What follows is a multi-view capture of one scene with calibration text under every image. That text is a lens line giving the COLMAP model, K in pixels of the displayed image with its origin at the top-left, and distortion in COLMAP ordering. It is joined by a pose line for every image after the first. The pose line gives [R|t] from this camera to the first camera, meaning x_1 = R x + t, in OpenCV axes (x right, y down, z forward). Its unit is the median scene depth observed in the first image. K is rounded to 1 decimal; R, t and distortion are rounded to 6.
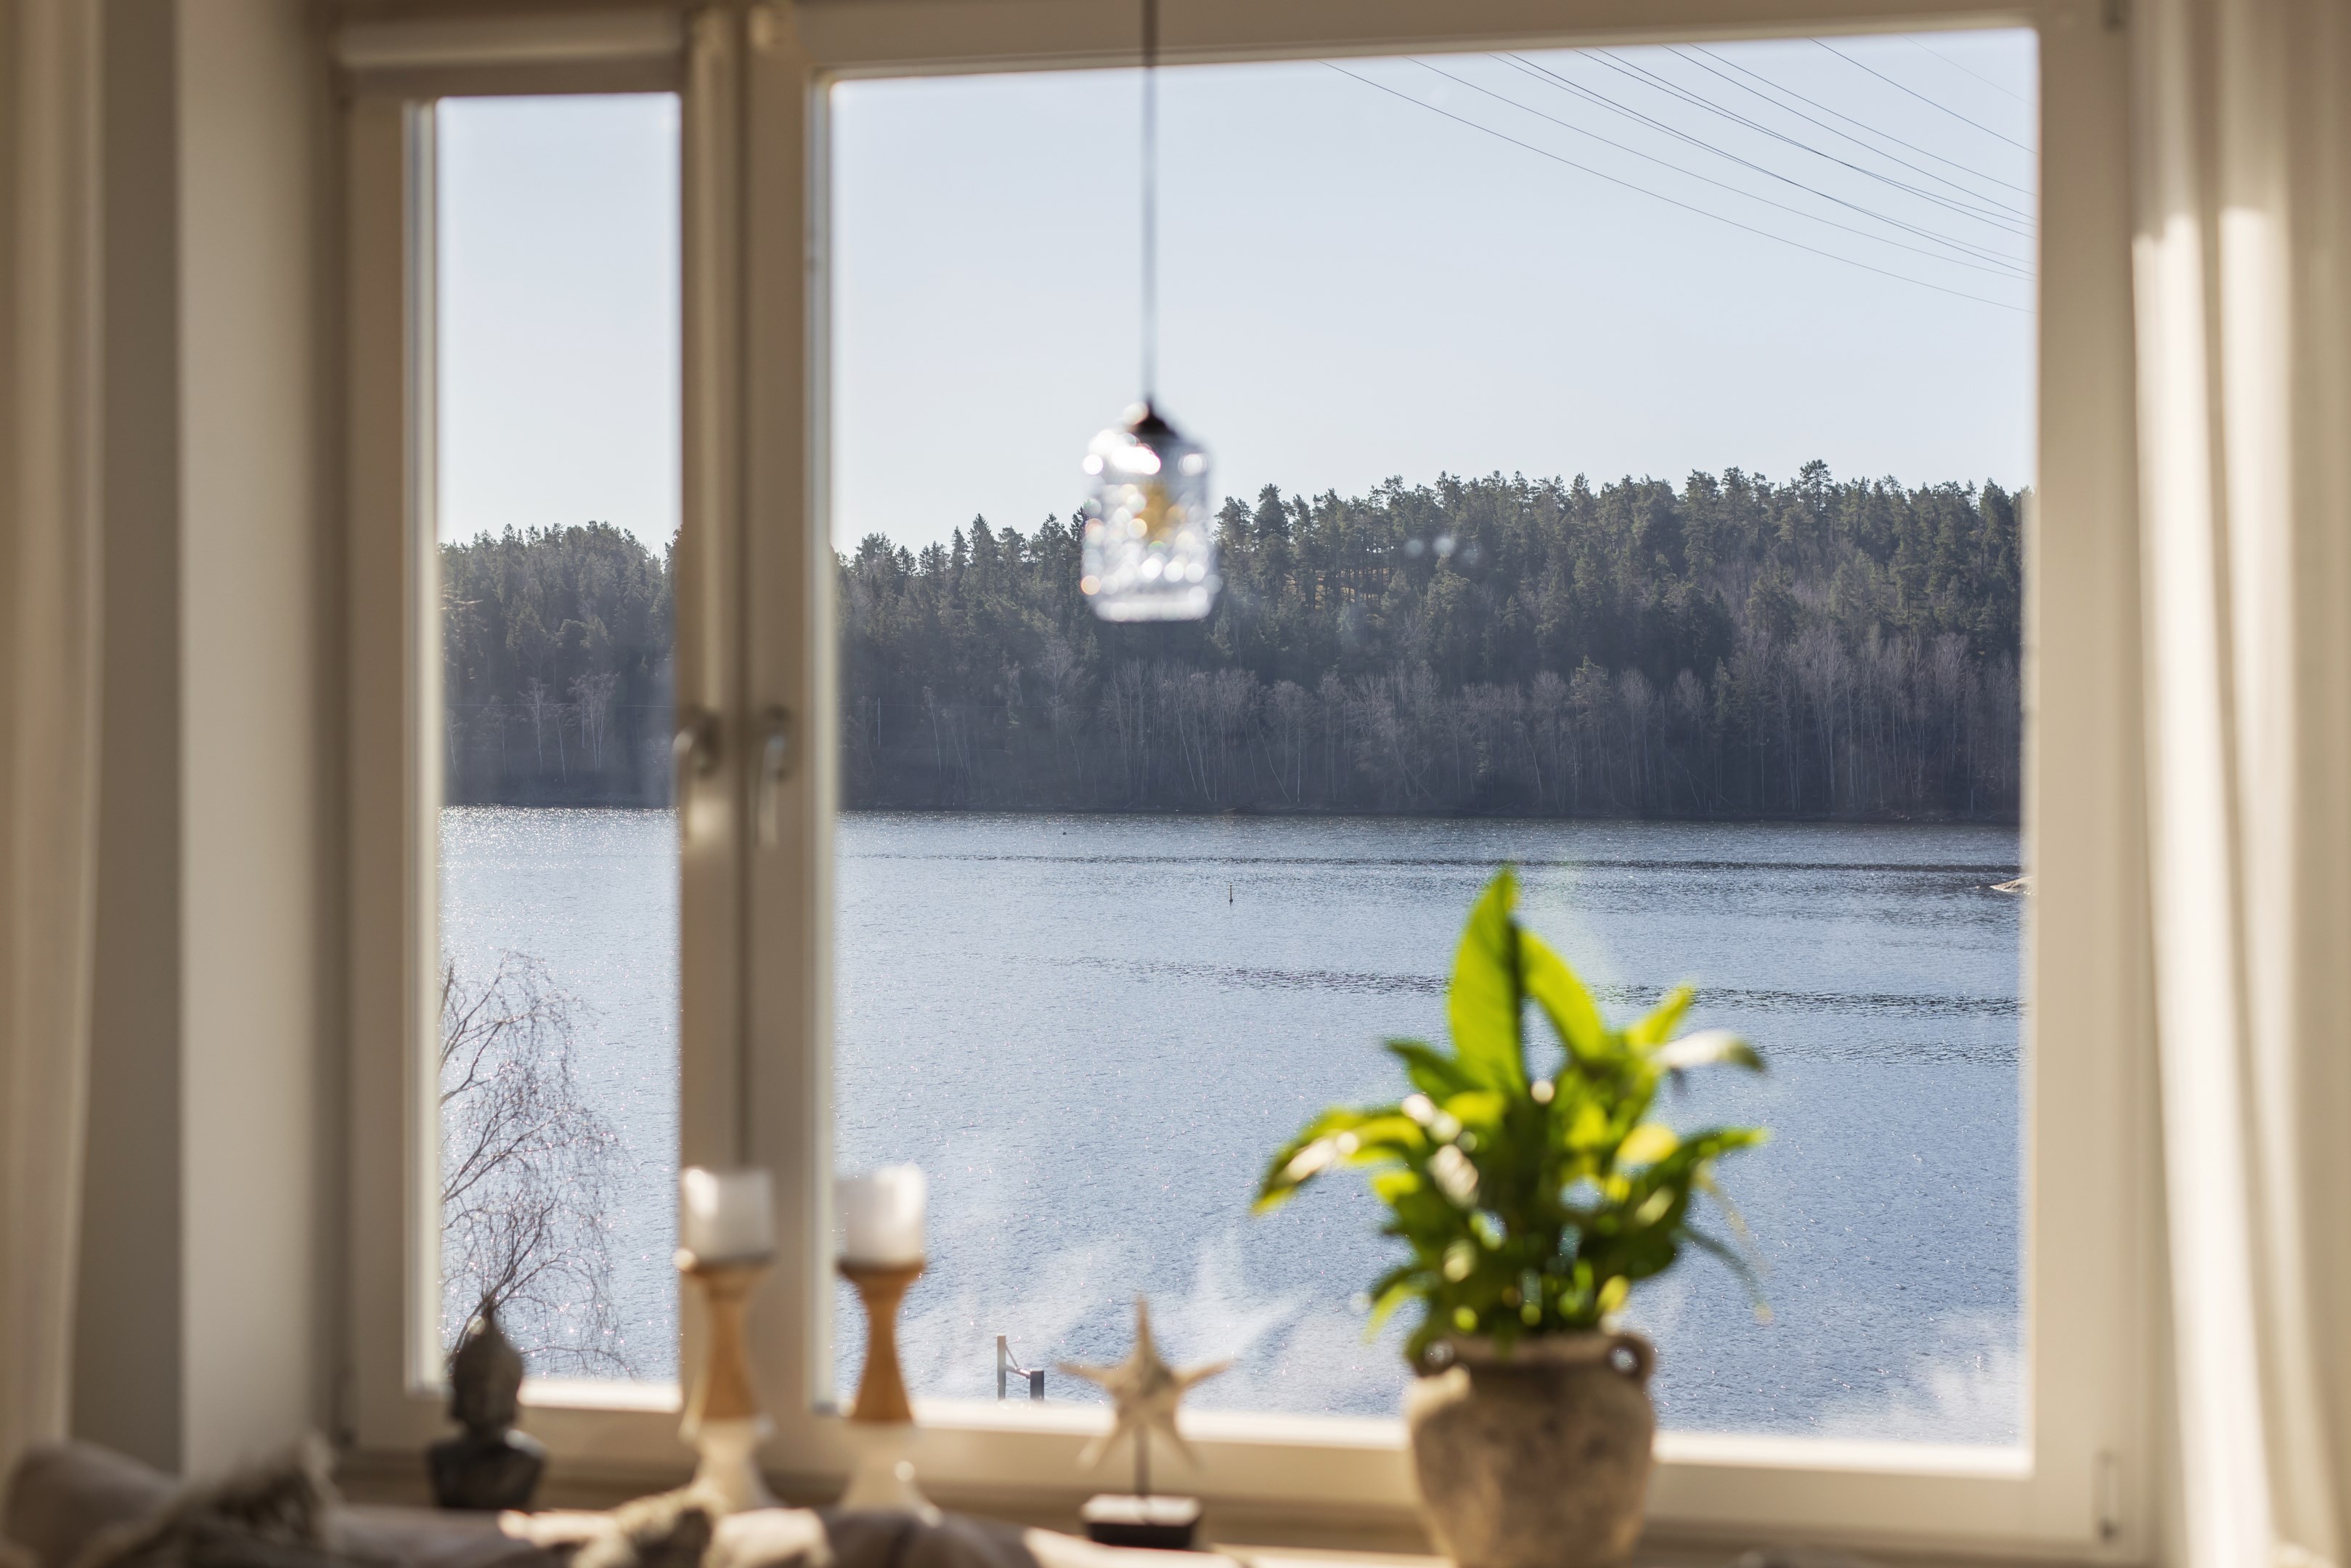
lens RADIAL K [[3335.3, 0, 1175.5], [0, 3335.3, 784.0], [0, 0, 1]] dist [-0.009090, -0.032678]
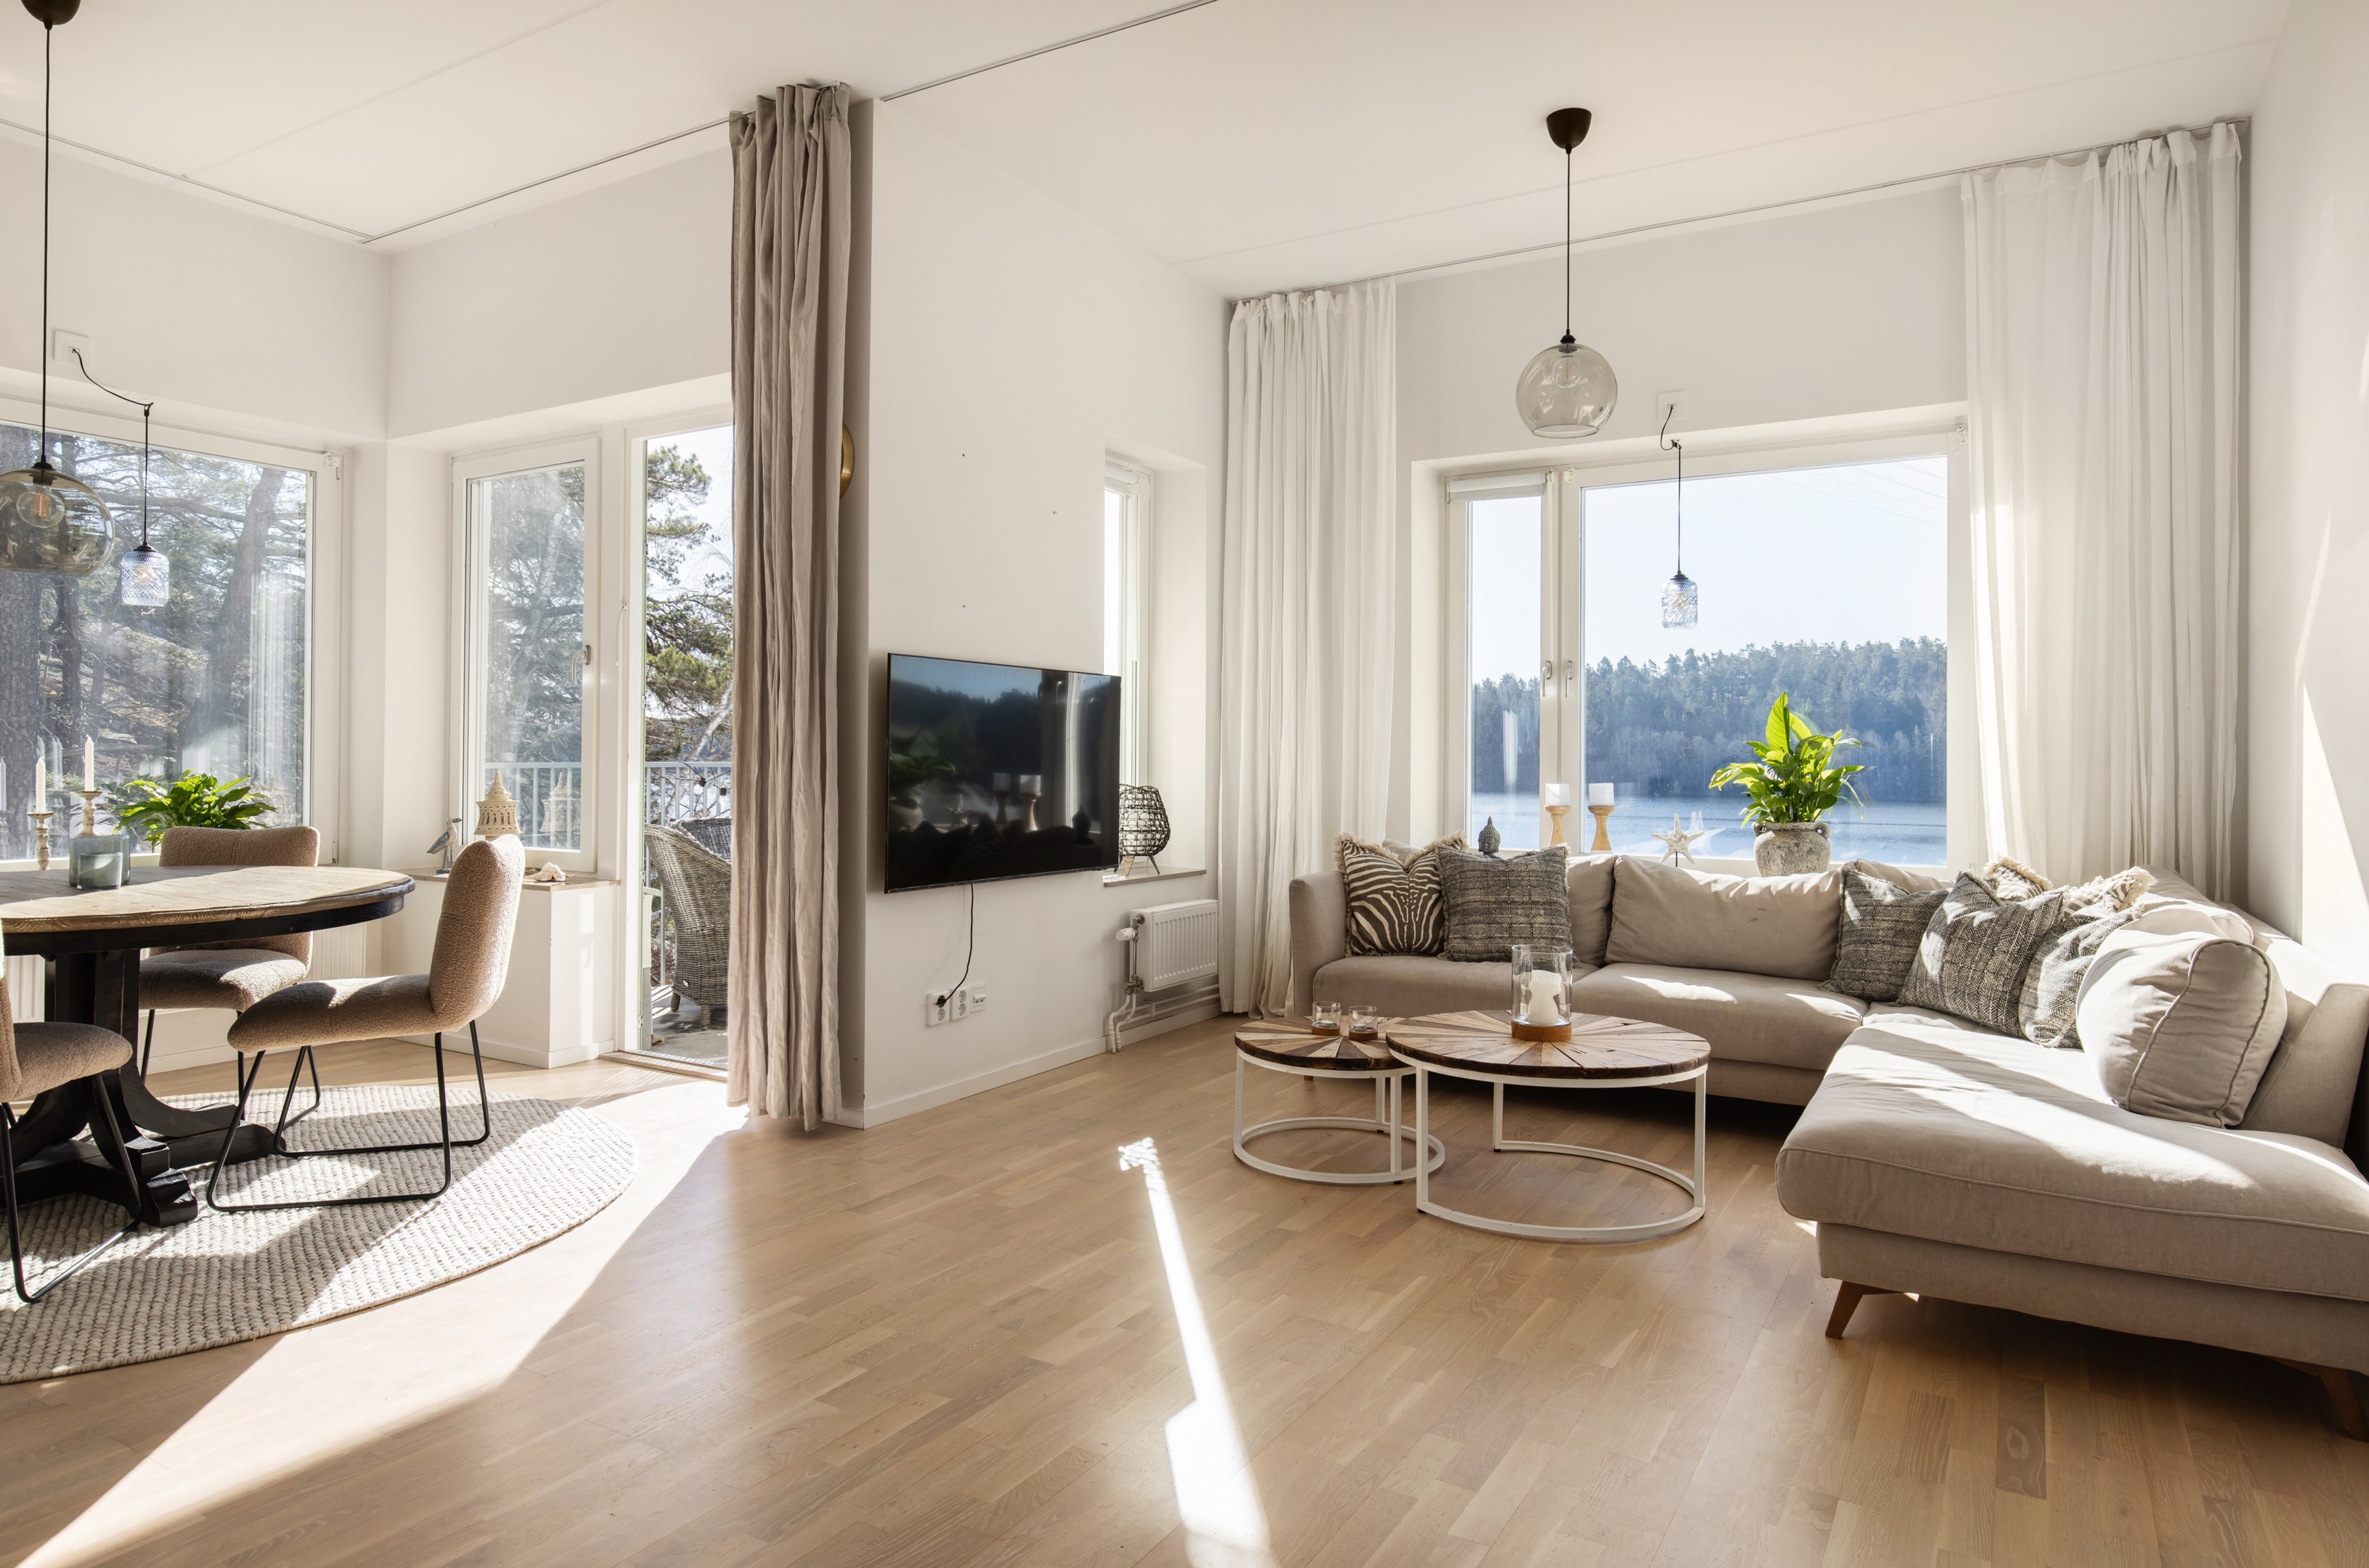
lens RADIAL K [[1428.2, 0, 1171.1], [0, 1428.2, 742.6], [0, 0, 1]] dist [0.002525, 0.000763]
pose [[0.949203, 0.000688, -0.314664, -0.042832], [-0.009519, 0.999603, -0.026531, 0.118410], [0.314521, 0.028179, 0.948832, -0.655496]]
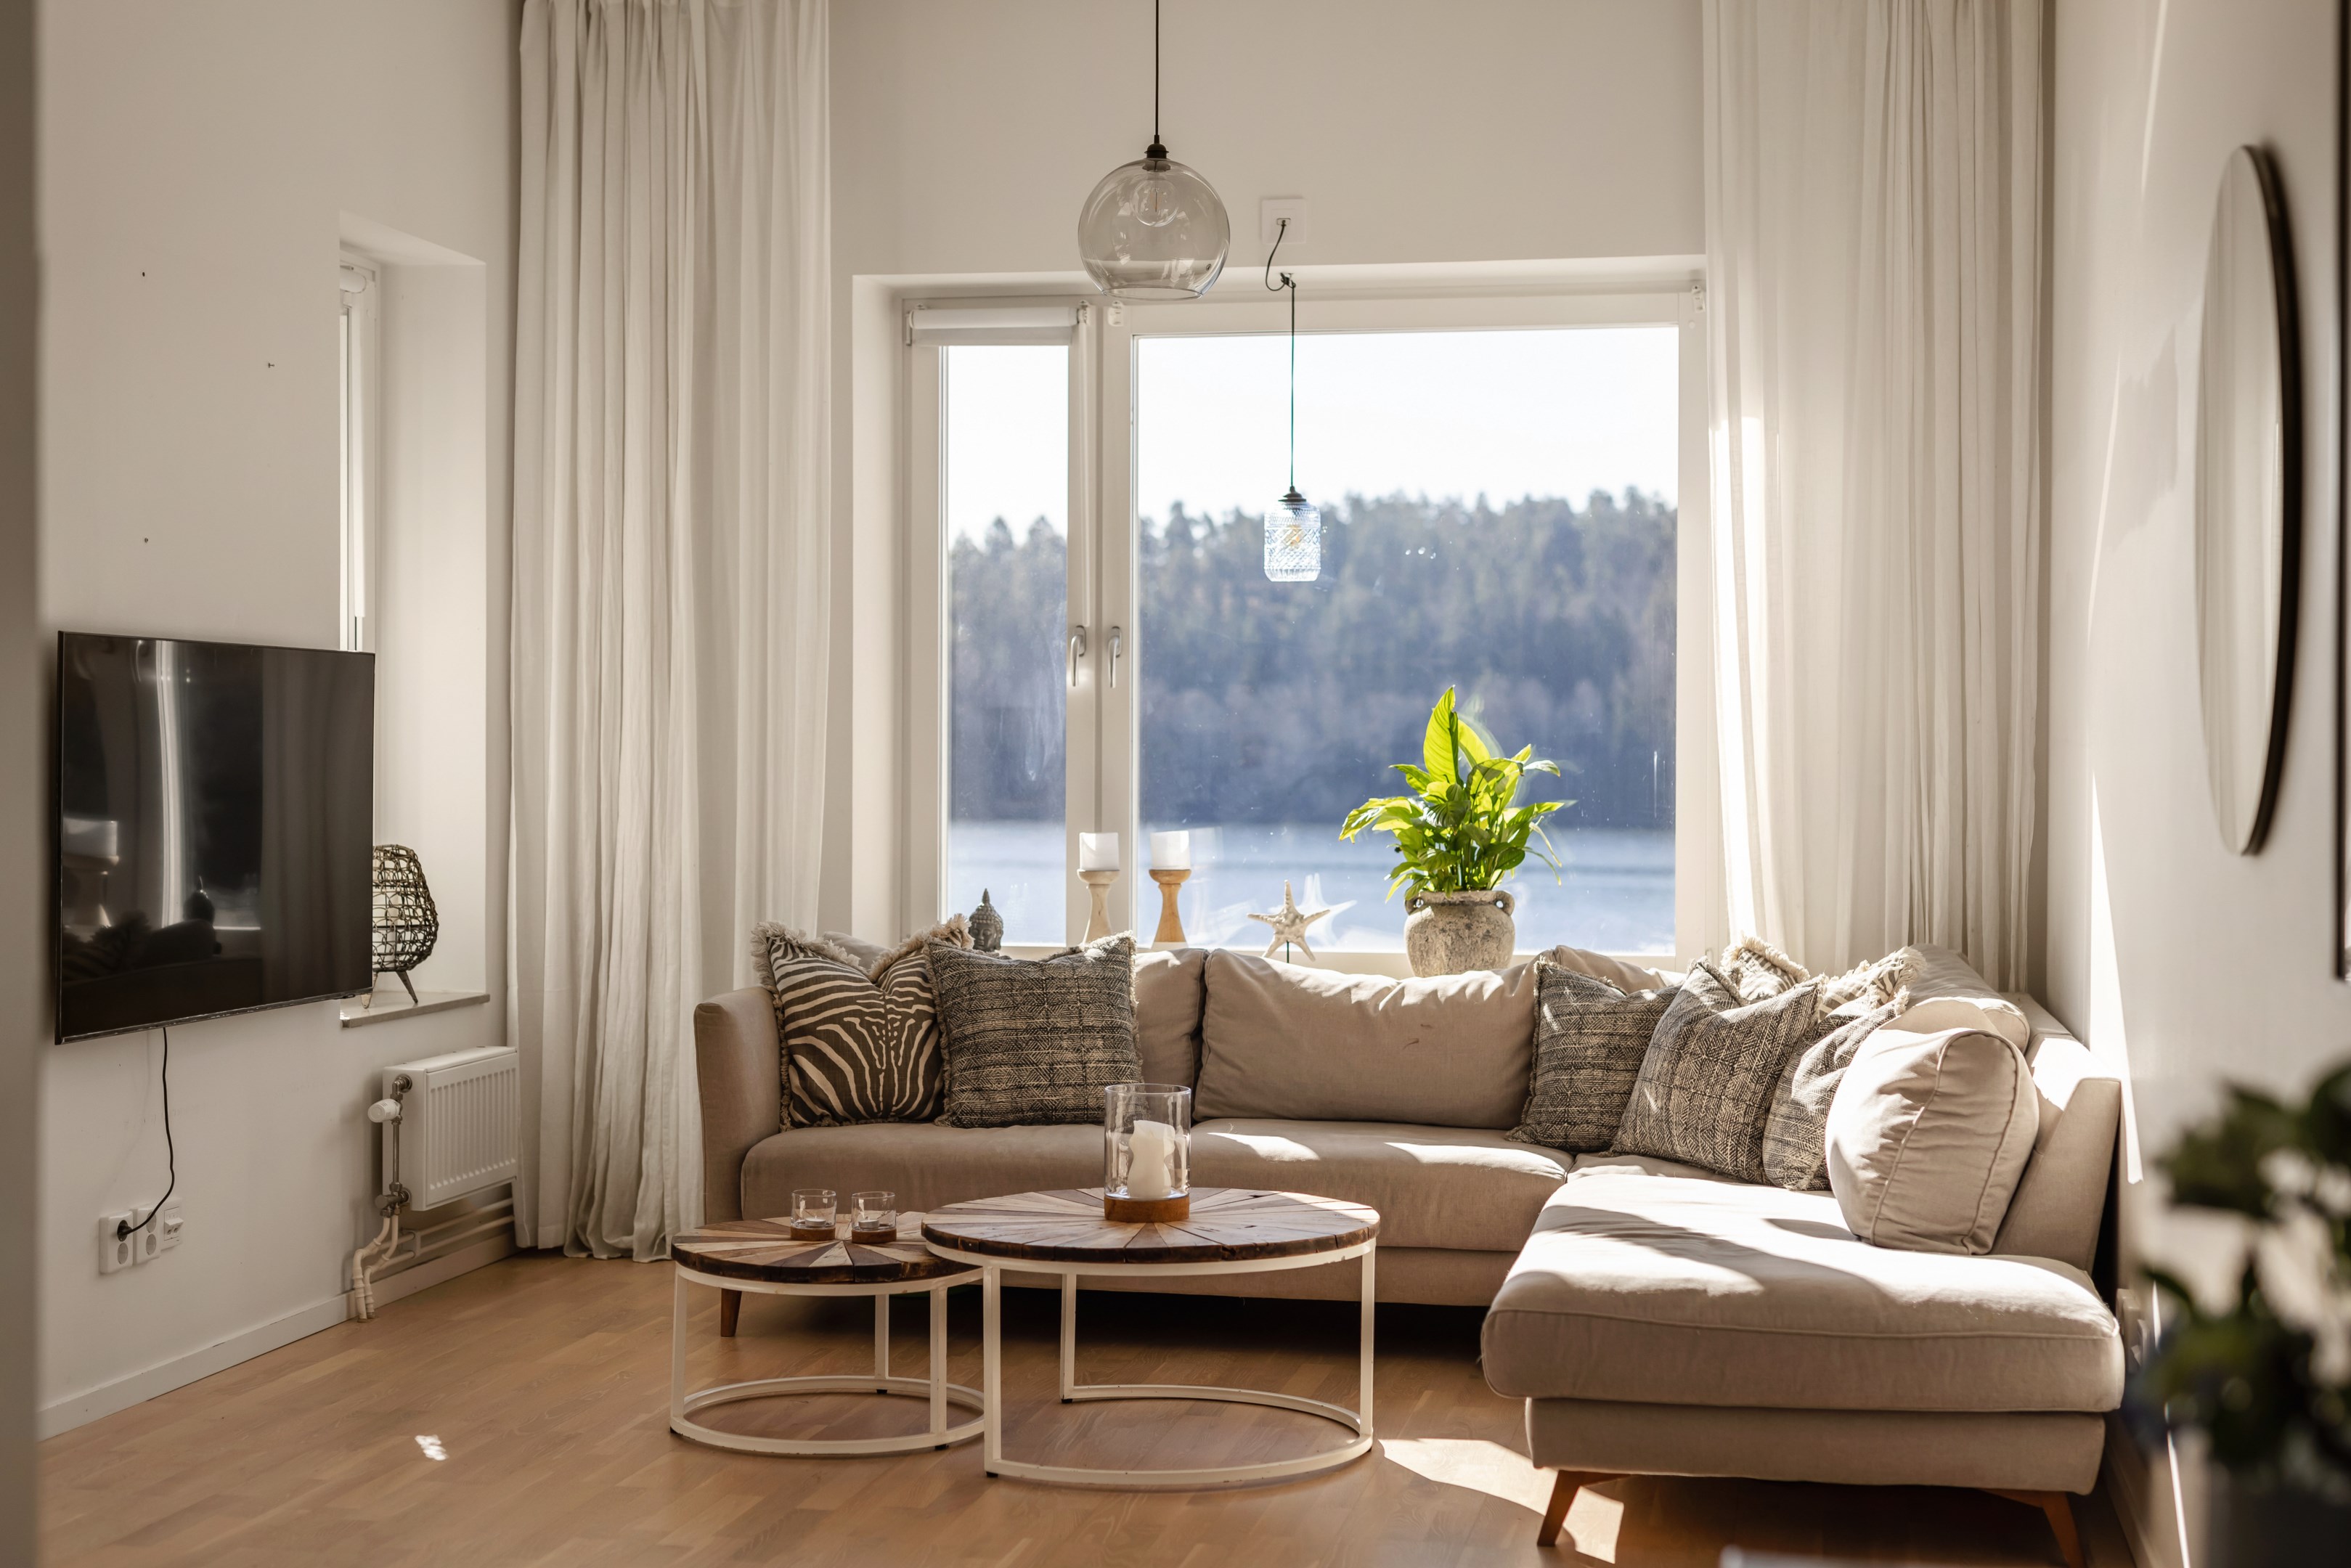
lens RADIAL K [[3335.3, 0, 1175.5], [0, 3335.3, 784.0], [0, 0, 1]] dist [-0.009090, -0.032678]
pose [[0.999577, 0.000869, 0.029053, -0.149588], [-0.000749, 0.999991, -0.004141, 0.094185], [-0.029057, 0.004118, 0.999569, -1.240099]]
